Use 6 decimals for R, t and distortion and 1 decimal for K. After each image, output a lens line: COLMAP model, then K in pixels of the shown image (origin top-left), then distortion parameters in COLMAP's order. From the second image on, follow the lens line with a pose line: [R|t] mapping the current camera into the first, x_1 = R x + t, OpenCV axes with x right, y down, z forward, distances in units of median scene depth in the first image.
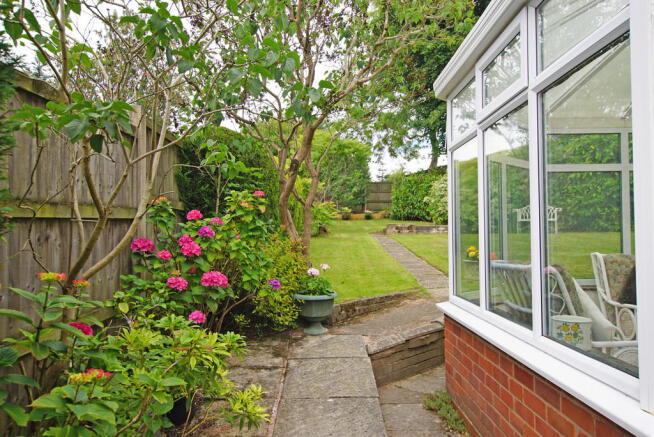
lens RADIAL K [[486.1, 0, 326.9], [0, 486.1, 219.2], [0, 0, 1]] dist [-0.005778, -0.001274]
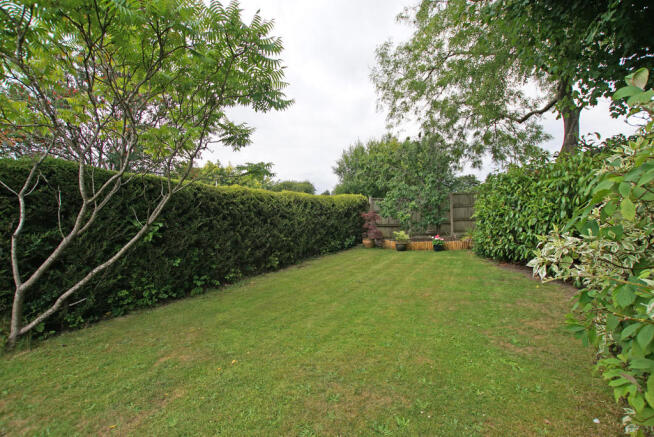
lens RADIAL K [[289.5, 0, 331.8], [0, 289.5, 221.3], [0, 0, 1]] dist [-0.008768, 0.000014]
pose [[0.898730, -0.009018, -0.438410, 0.129209], [0.001830, 0.999857, -0.016816, -0.032704], [0.438499, 0.014310, 0.898618, 0.632486]]
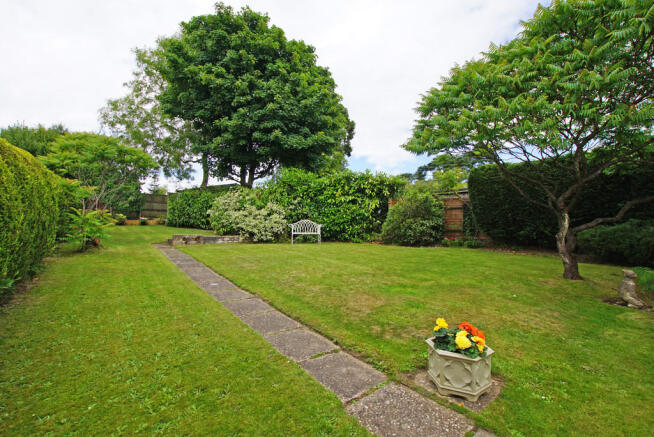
lens RADIAL K [[289.5, 0, 328.1], [0, 289.5, 216.1], [0, 0, 1]] dist [-0.008768, 0.000014]
pose [[0.781748, 0.042925, 0.622115, -0.000222], [-0.027415, 0.999029, -0.034482, -0.010169], [-0.622992, 0.009900, 0.782166, 0.191771]]
